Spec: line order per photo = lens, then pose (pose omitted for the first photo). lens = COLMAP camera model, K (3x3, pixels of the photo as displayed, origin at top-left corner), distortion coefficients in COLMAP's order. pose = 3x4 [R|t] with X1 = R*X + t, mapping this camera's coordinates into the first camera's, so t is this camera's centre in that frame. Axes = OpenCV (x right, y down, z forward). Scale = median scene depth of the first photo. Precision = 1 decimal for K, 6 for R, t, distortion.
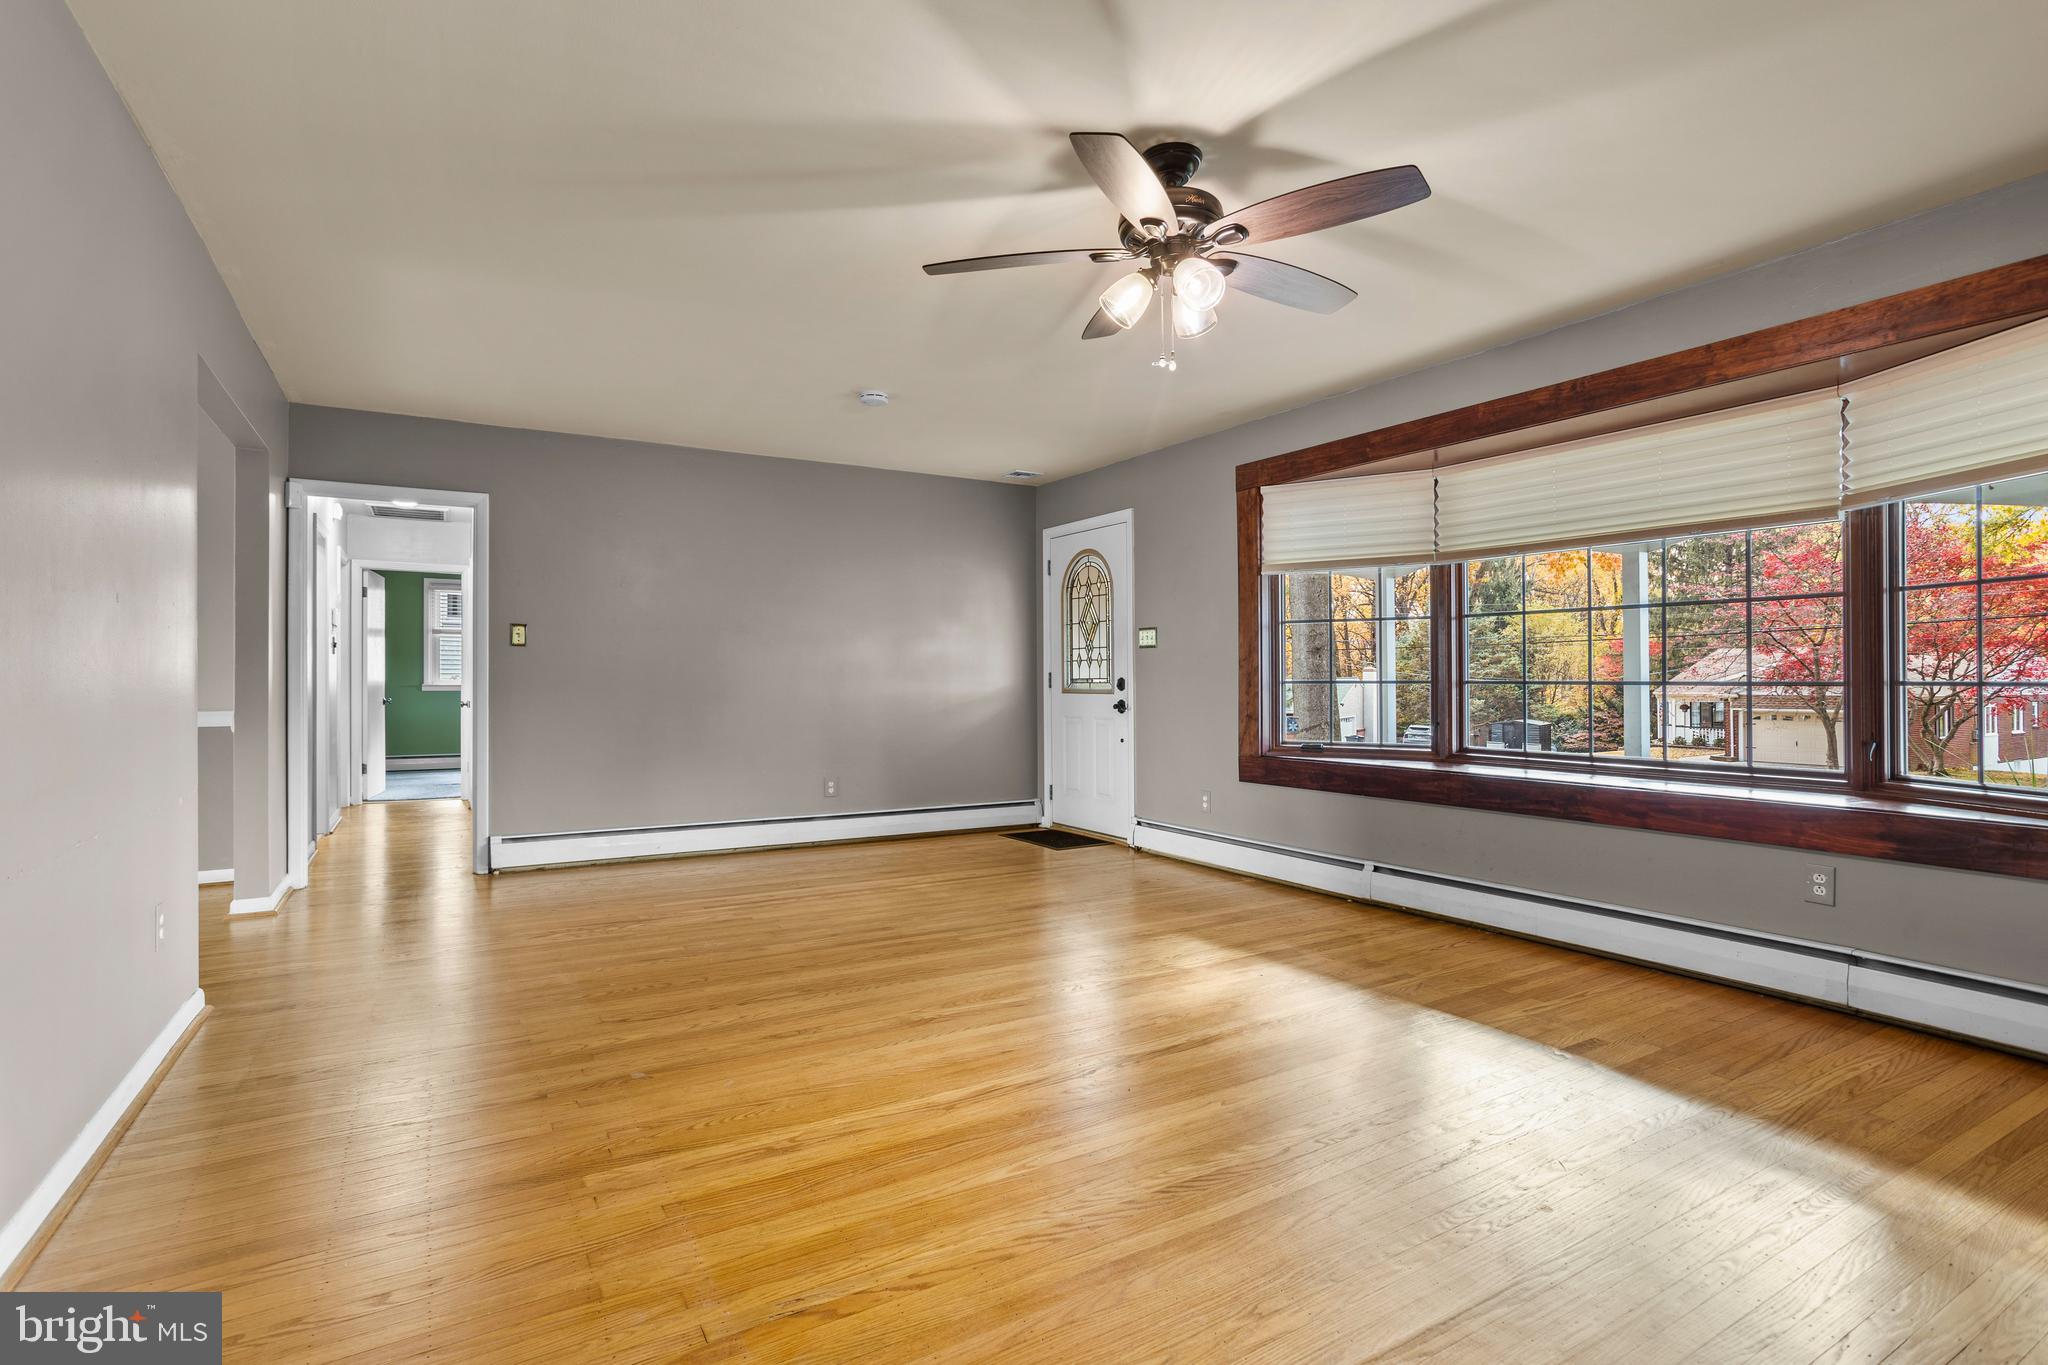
lens RADIAL K [[1001.6, 0, 1019.2], [0, 1001.6, 668.9], [0, 0, 1]] dist [-0.051360, 0.028730]
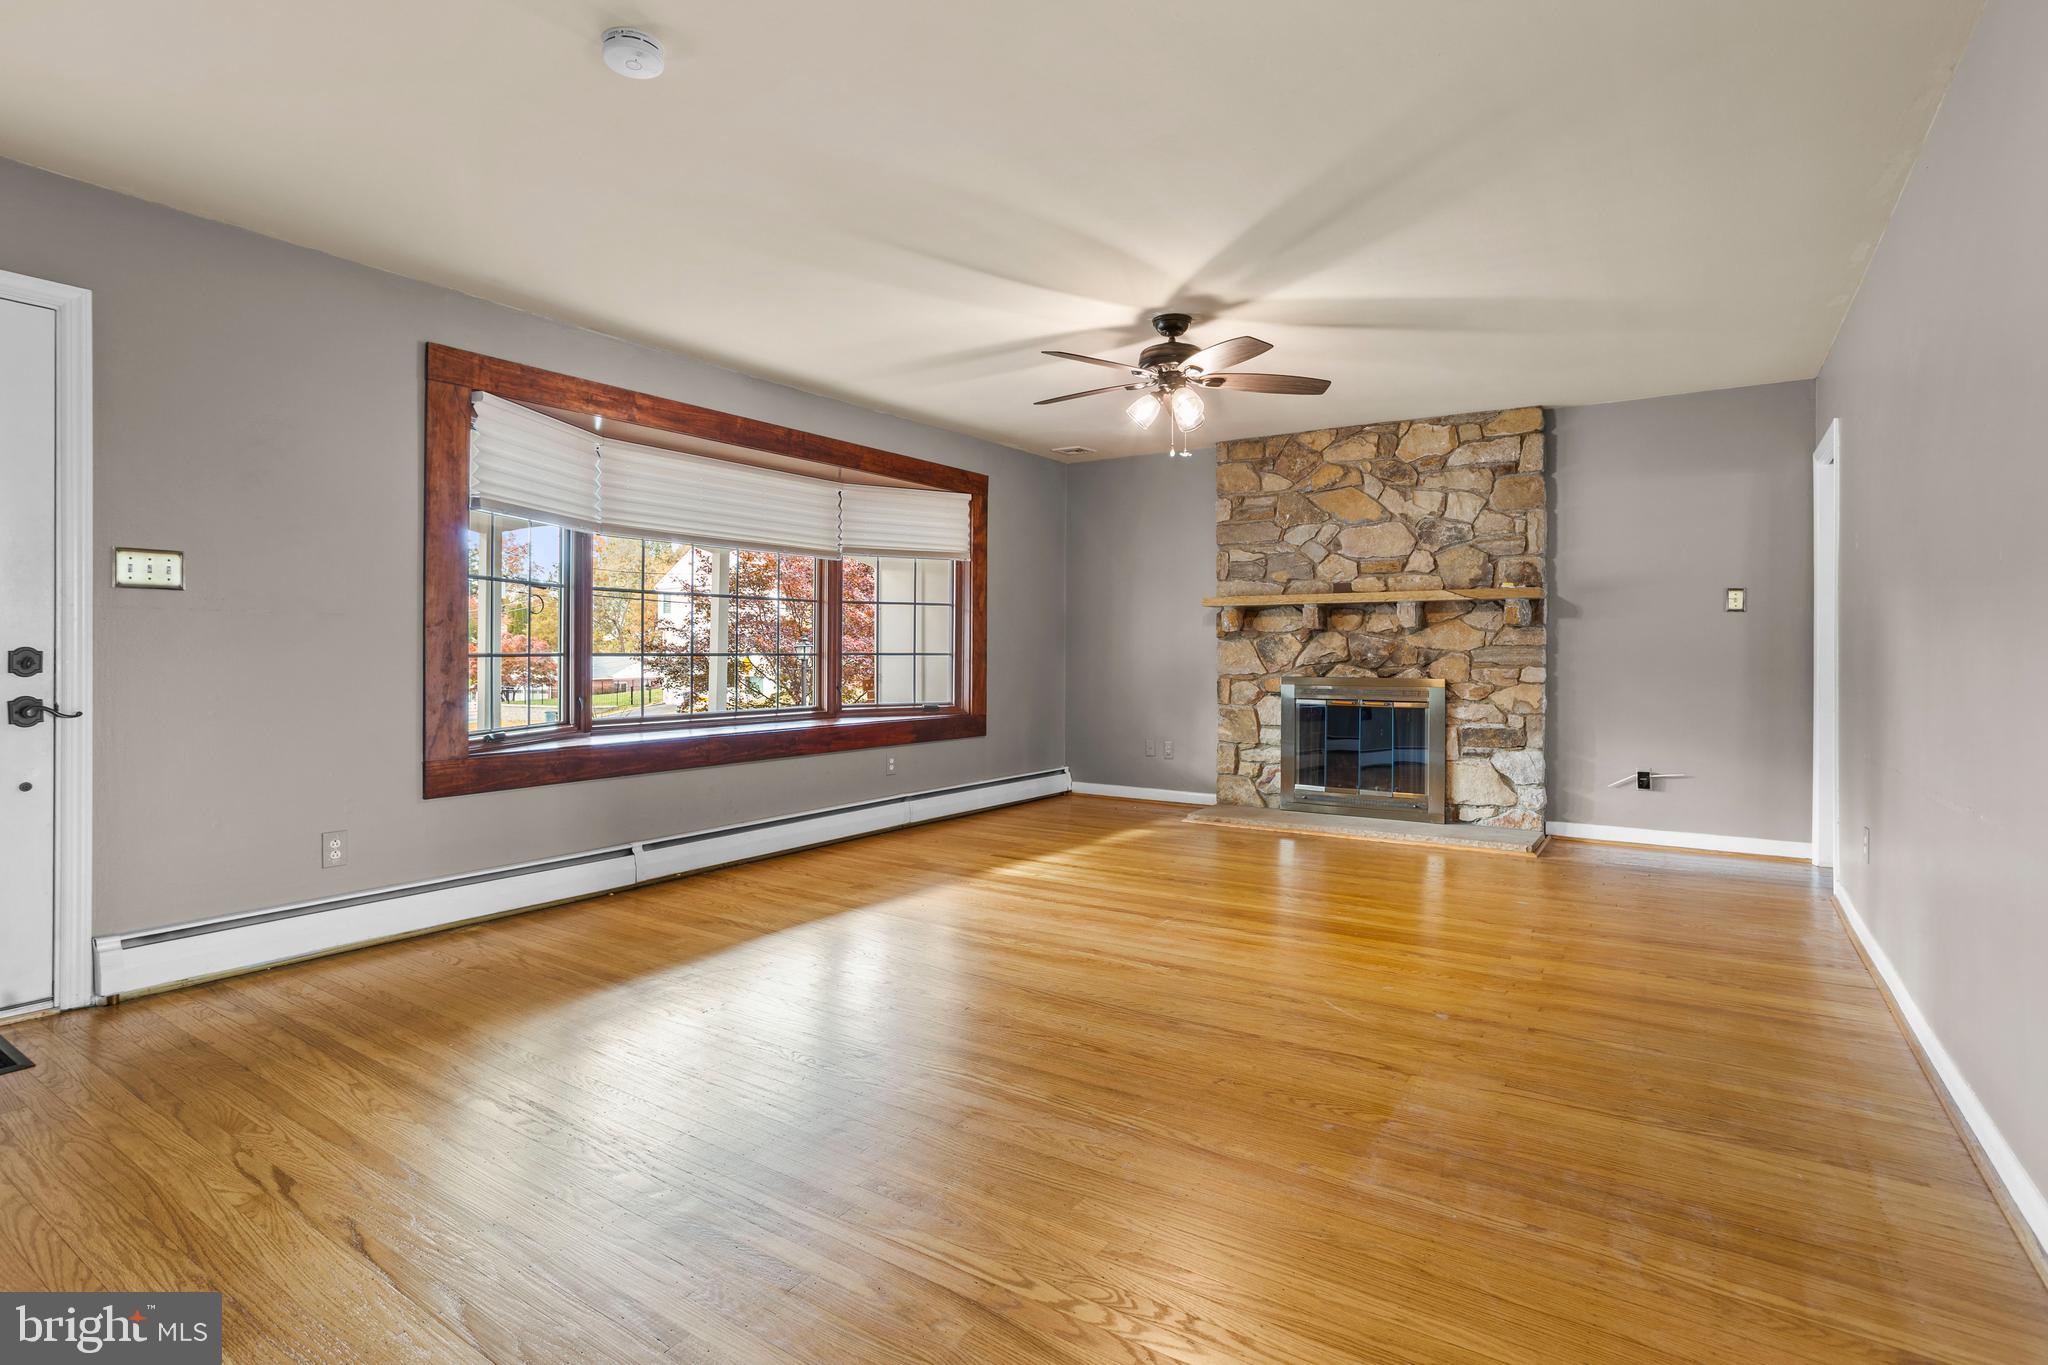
lens RADIAL K [[1010.1, 0, 1023.7], [0, 1010.1, 638.2], [0, 0, 1]] dist [-0.046844, 0.026832]
pose [[-0.429071, 0.012297, 0.903187, -0.857197], [-0.009885, 0.999784, -0.018308, 0.014658], [-0.903217, -0.016783, -0.428857, 1.370257]]
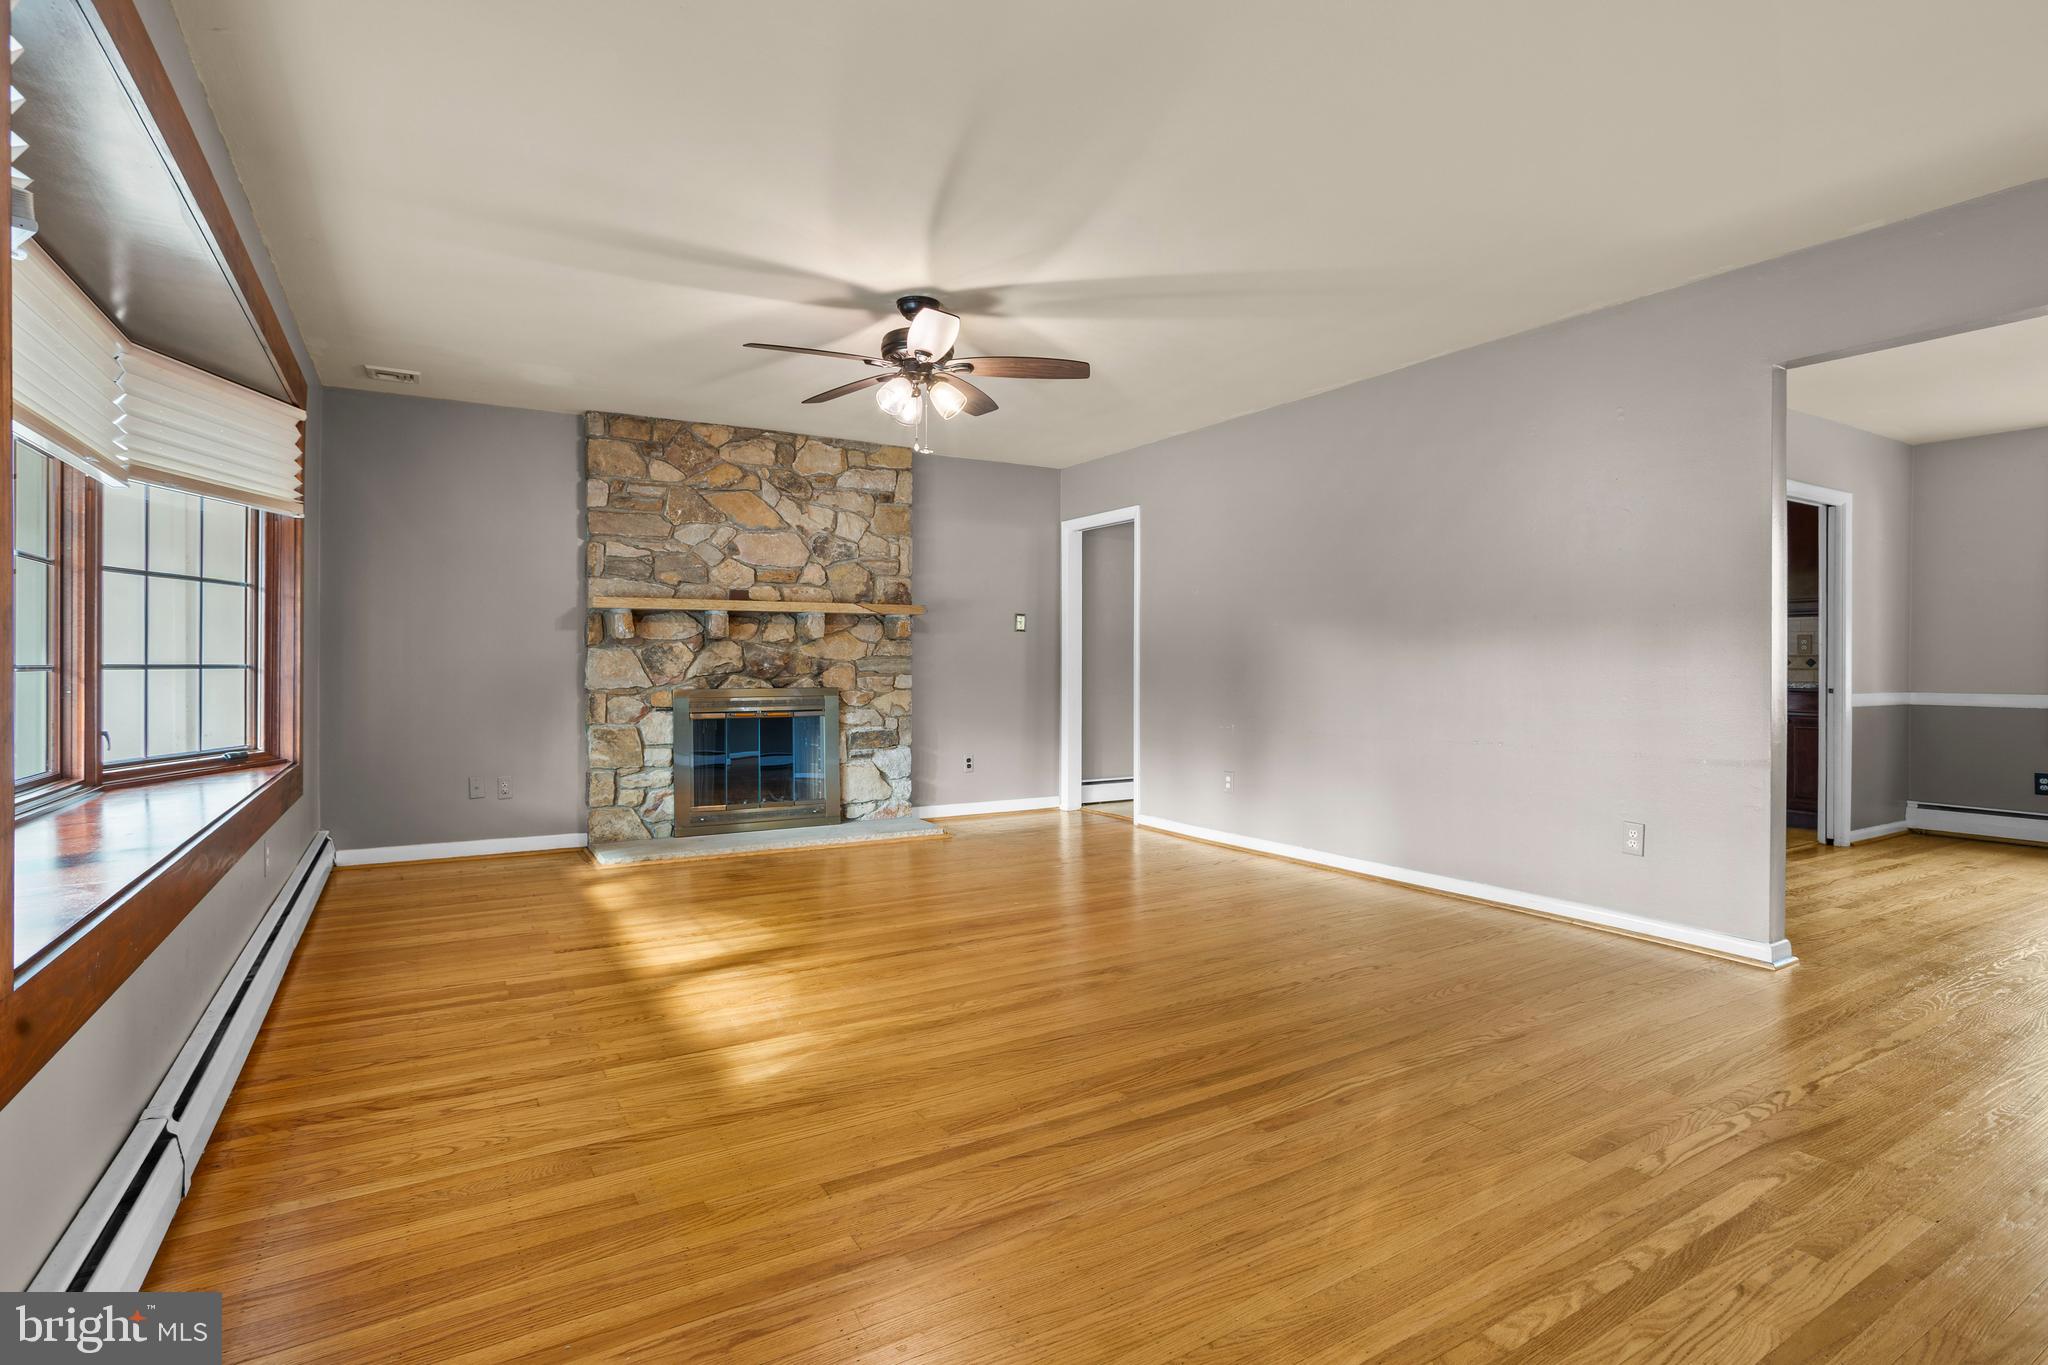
lens RADIAL K [[1017.9, 0, 1016.1], [0, 1017.9, 663.1], [0, 0, 1]] dist [-0.067113, 0.043810]
pose [[-0.999998, 0.001213, 0.001682, 0.003720], [0.001200, 0.999969, -0.007718, 0.016449], [-0.001691, -0.007715, -0.999969, 1.796056]]
